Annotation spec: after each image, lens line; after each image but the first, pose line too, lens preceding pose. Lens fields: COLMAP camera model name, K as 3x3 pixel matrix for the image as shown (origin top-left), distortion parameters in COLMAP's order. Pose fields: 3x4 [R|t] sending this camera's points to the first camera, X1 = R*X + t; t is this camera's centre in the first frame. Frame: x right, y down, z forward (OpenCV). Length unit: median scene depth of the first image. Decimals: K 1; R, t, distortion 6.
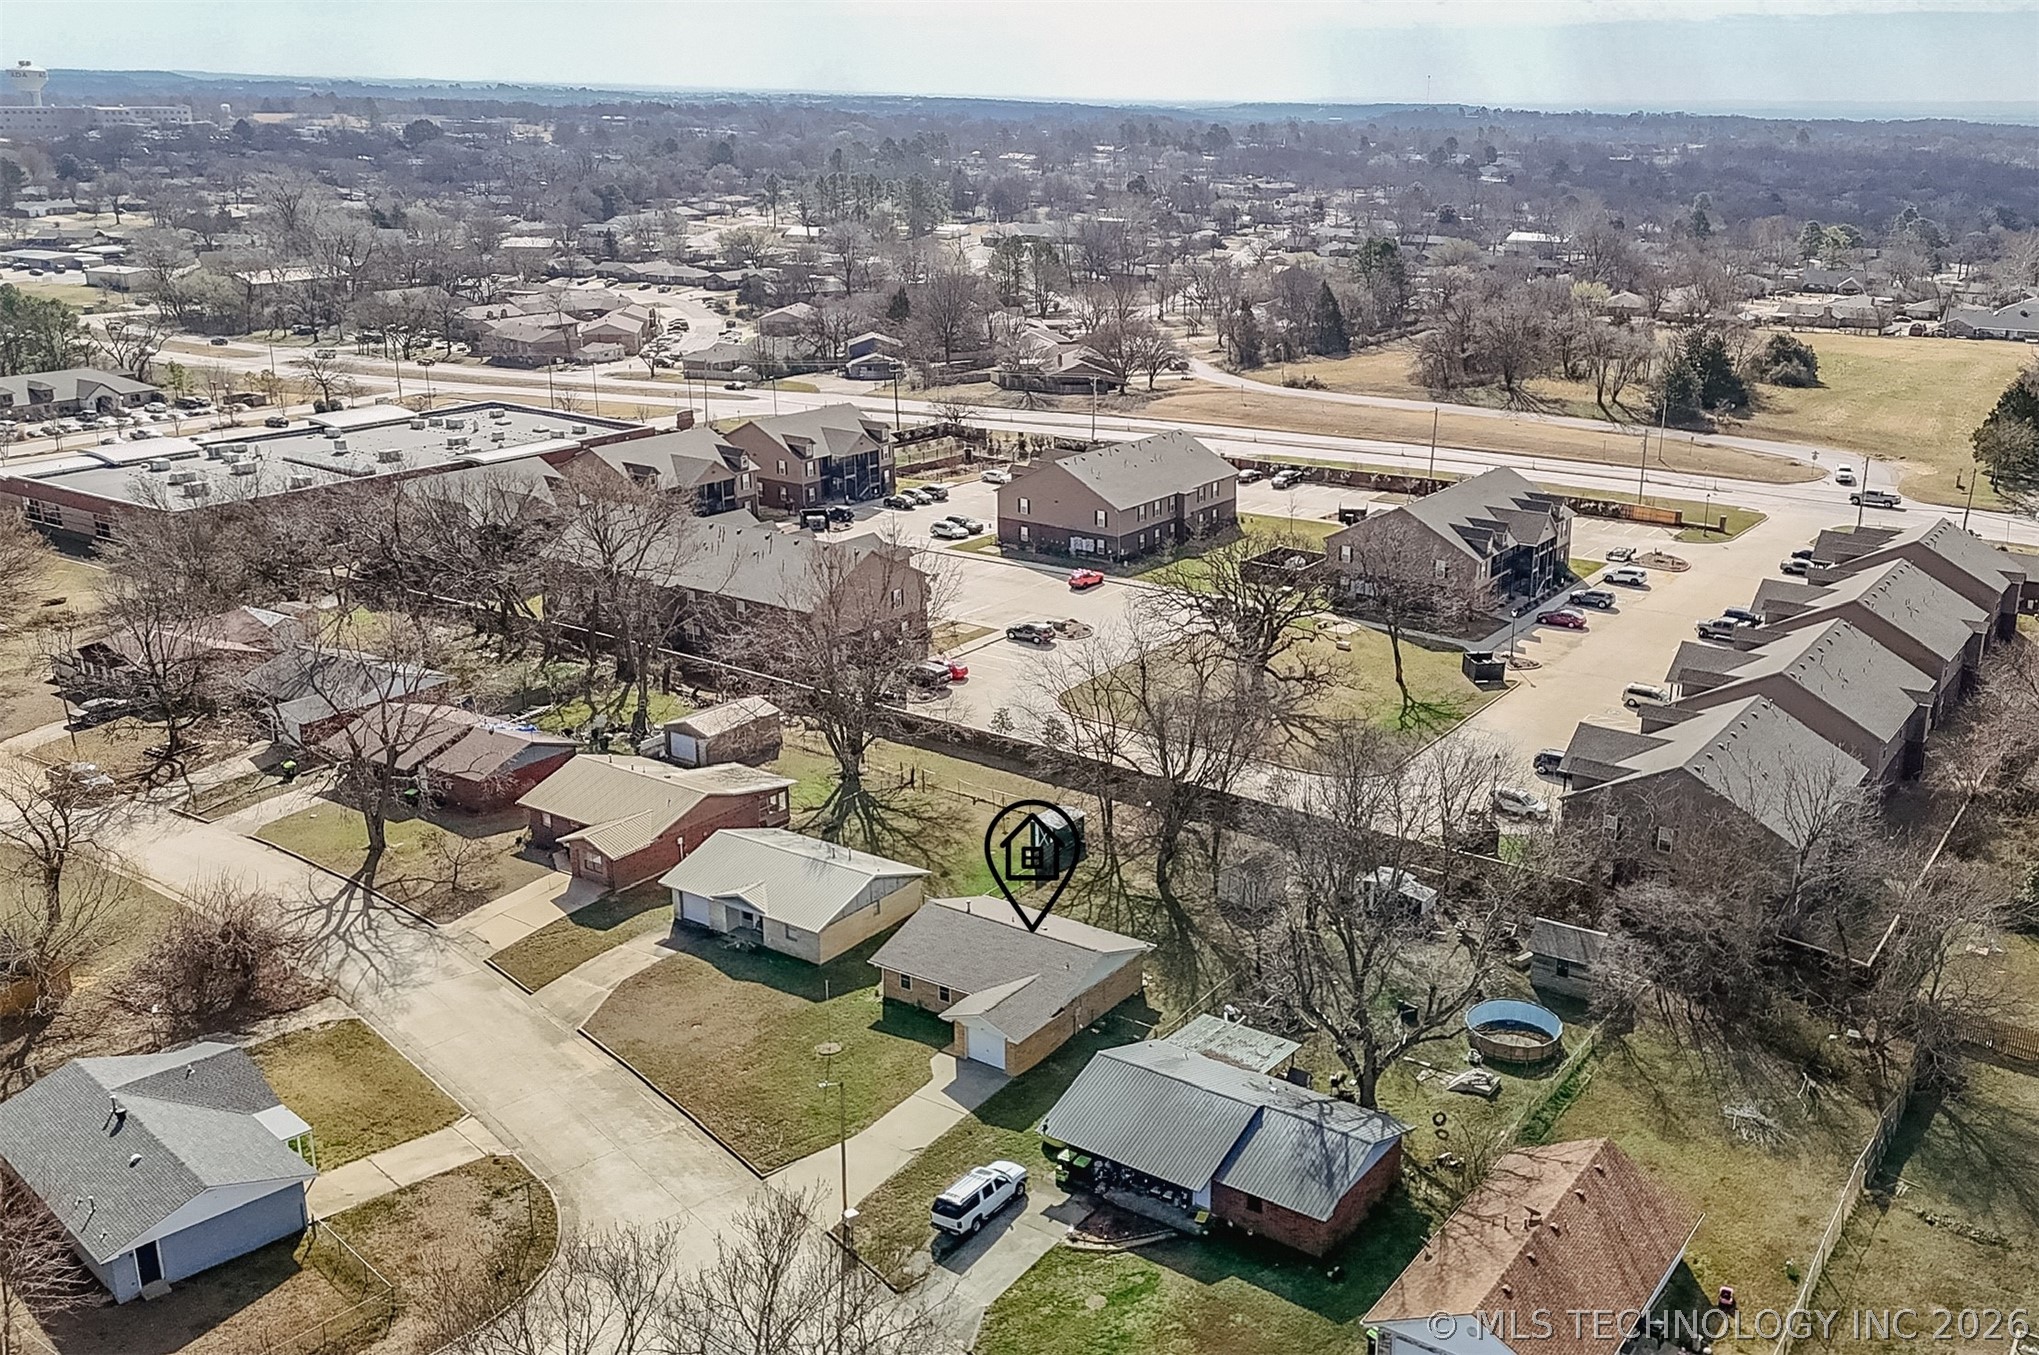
lens RADIAL K [[1796.9, 0, 1226.1], [0, 1796.9, 740.5], [0, 0, 1]] dist [0.139798, -0.290123]
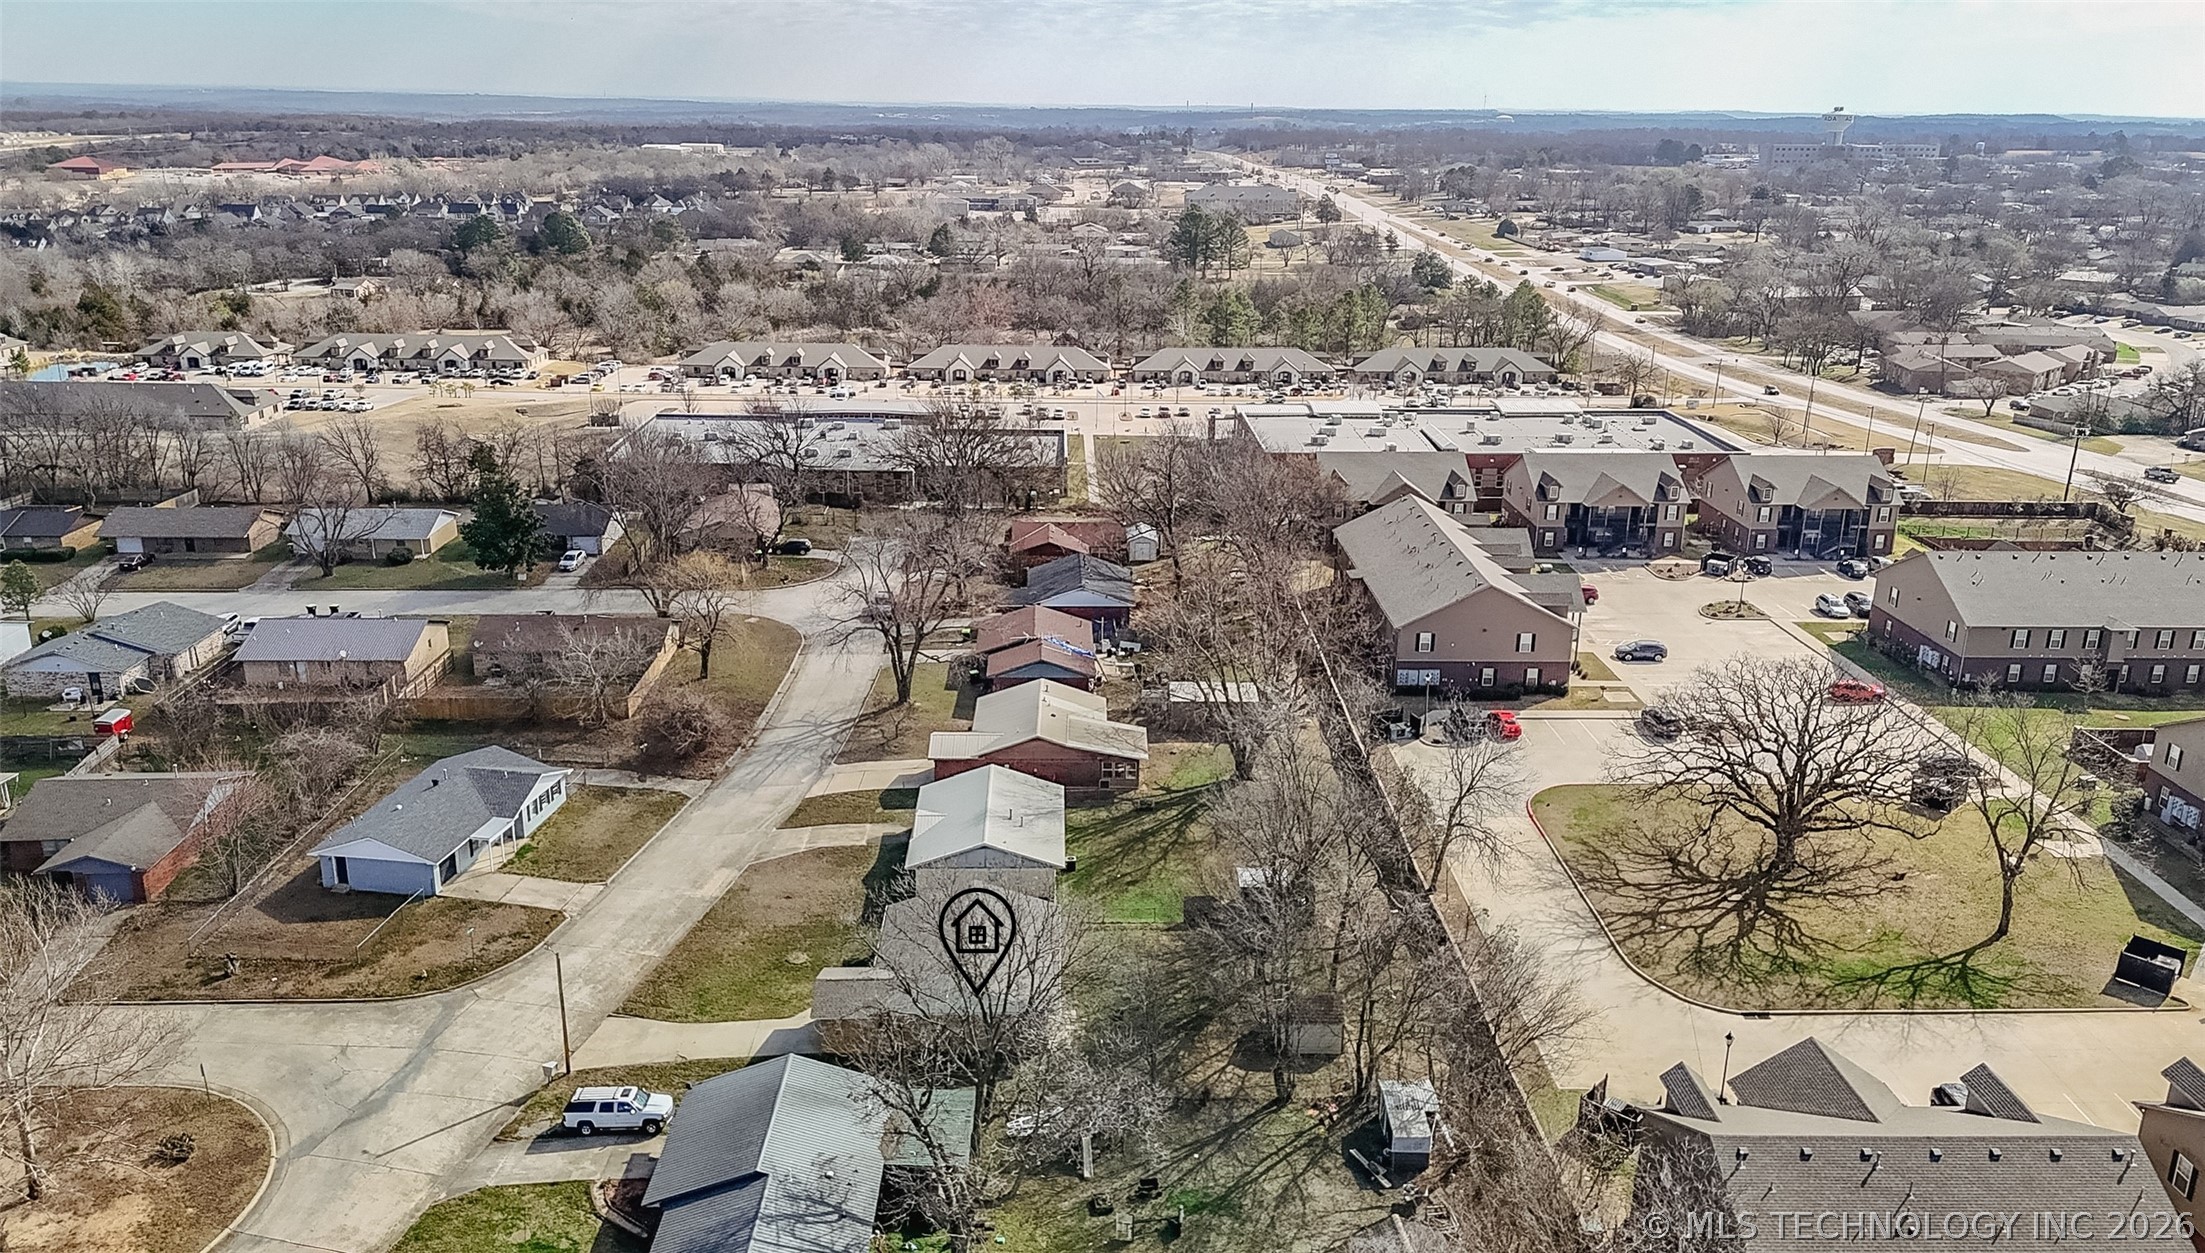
lens RADIAL K [[1605.5, 0, 1103.0], [0, 1605.5, 696.2], [0, 0, 1]] dist [0.052834, 0.001123]
pose [[0.539240, 0.279011, -0.794590, 0.501268], [-0.286375, 0.948047, 0.138550, -0.139514], [0.791965, 0.152839, 0.591127, 0.431864]]
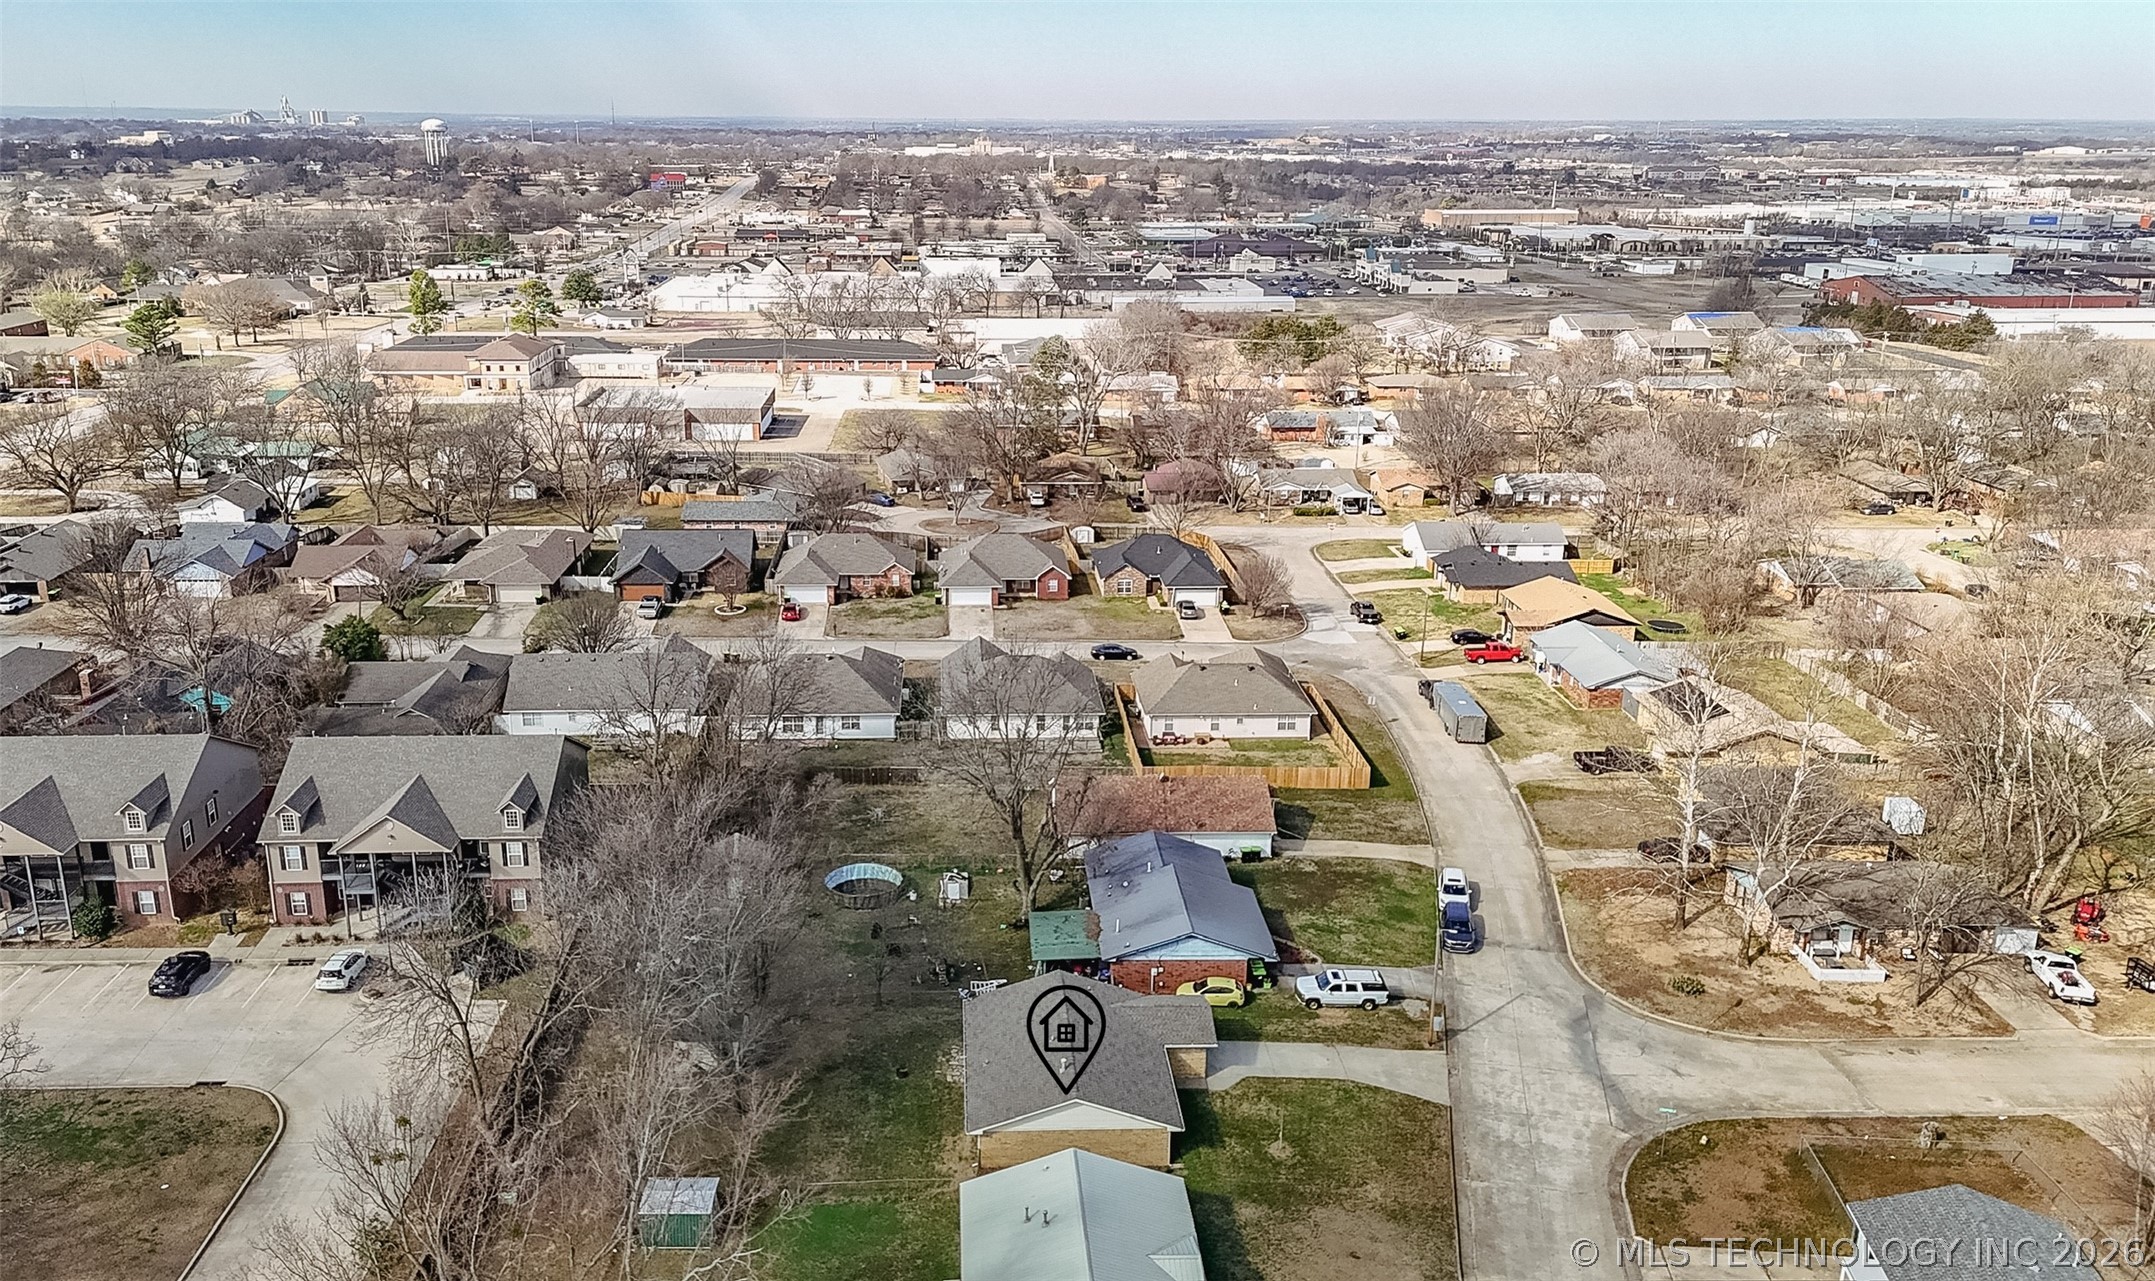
lens RADIAL K [[1629.6, 0, 1012.4], [0, 1629.6, 637.9], [0, 0, 1]] dist [0.083483, -0.082127]
pose [[-0.553693, -0.267914, 0.788445, -0.586523], [0.263554, 0.841776, 0.471119, -0.384265], [-0.789913, 0.468653, -0.395475, 1.057297]]
